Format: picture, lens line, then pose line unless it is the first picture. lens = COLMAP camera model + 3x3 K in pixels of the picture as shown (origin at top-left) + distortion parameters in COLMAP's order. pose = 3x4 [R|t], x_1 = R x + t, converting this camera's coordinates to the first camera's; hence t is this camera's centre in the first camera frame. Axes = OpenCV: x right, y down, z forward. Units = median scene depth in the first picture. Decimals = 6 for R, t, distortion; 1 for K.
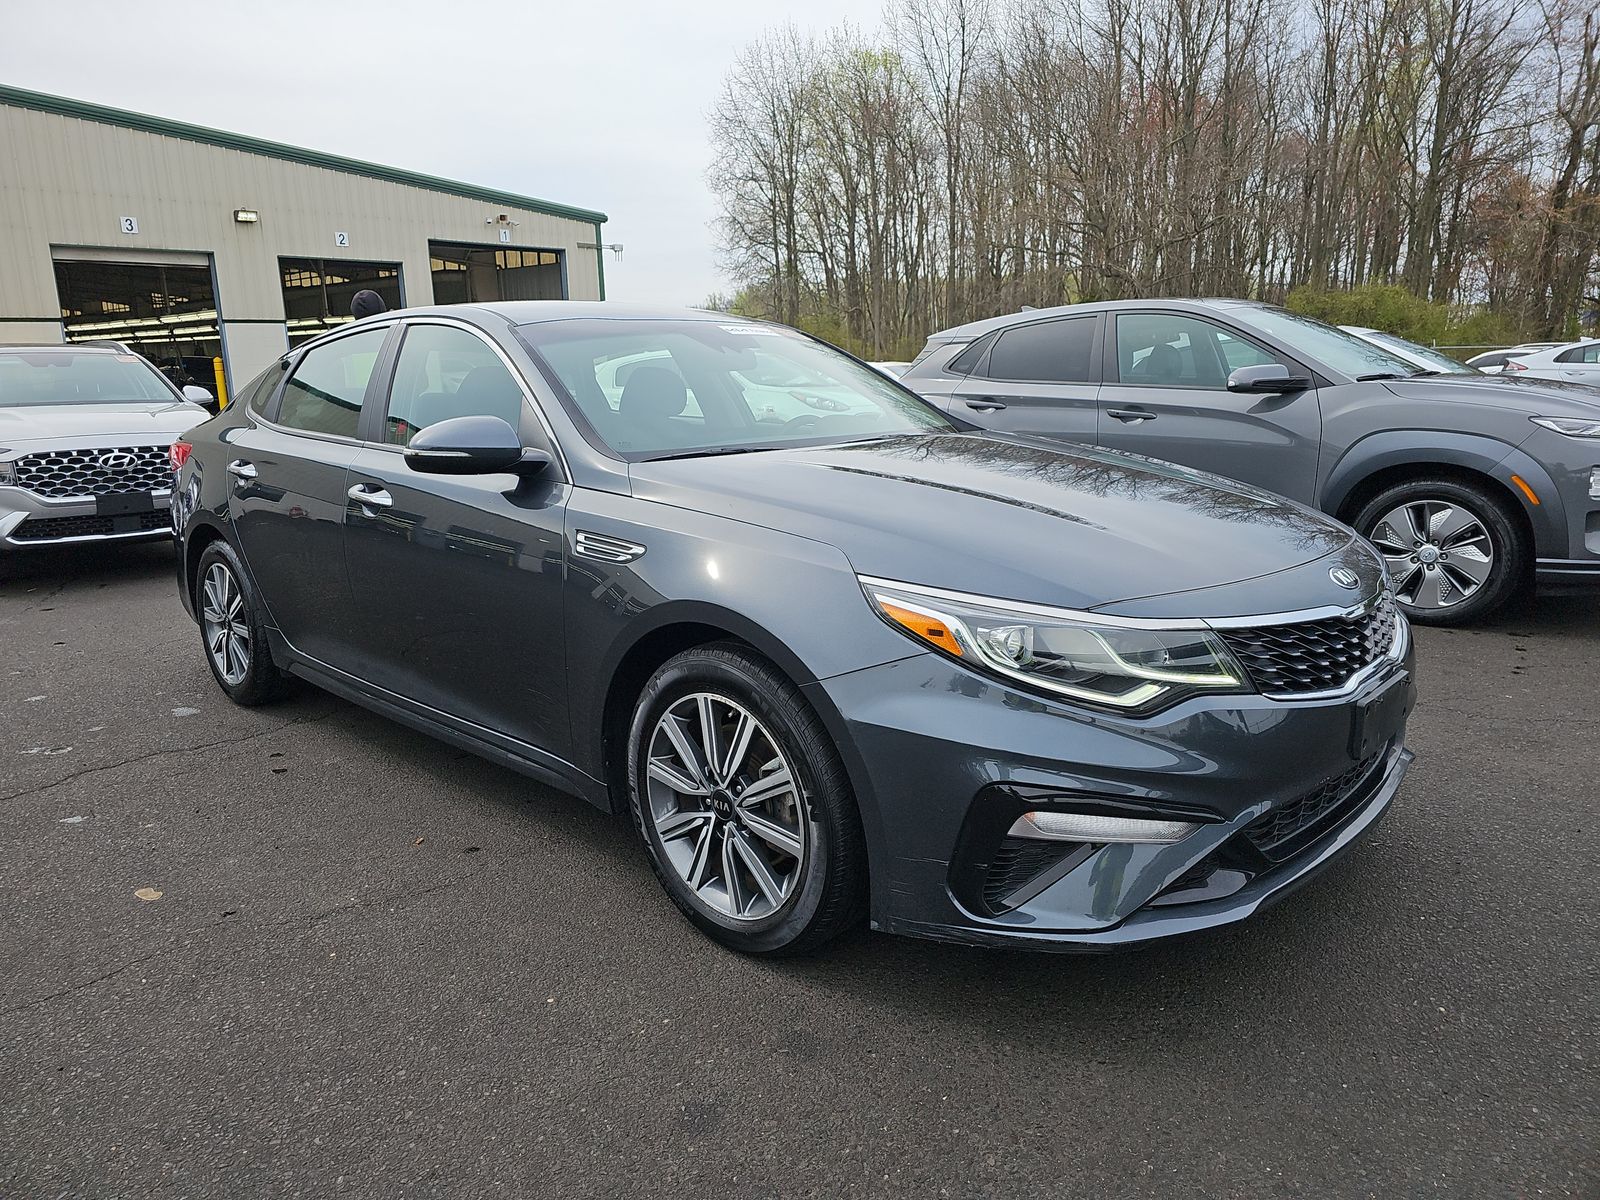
lens RADIAL K [[1096.3, 0, 762.4], [0, 1096.3, 602.5], [0, 0, 1]] dist [0.059744, -0.049599]
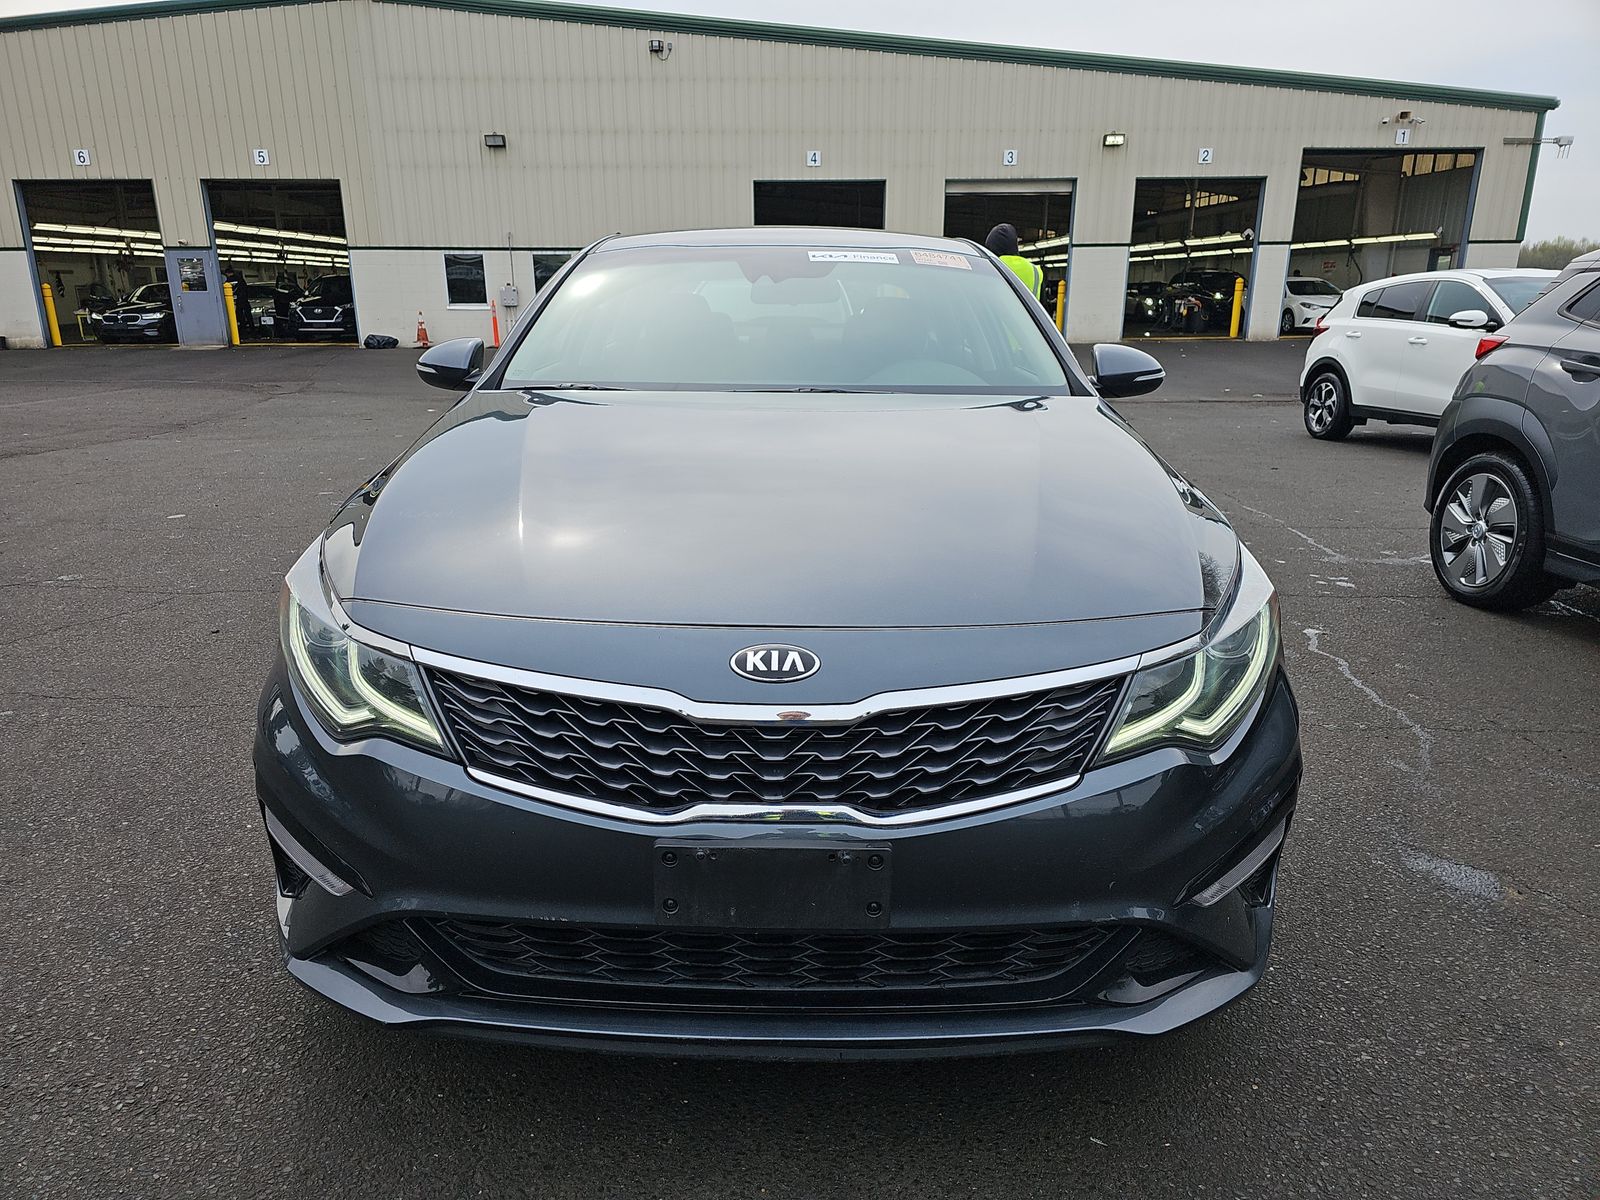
lens RADIAL K [[1096.3, 0, 762.4], [0, 1096.3, 602.5], [0, 0, 1]] dist [0.059744, -0.049599]
pose [[0.677079, 0.221950, -0.701643, 0.117927], [-0.176364, 0.974589, 0.138102, -0.017411], [0.714465, 0.030239, 0.699017, 0.069559]]
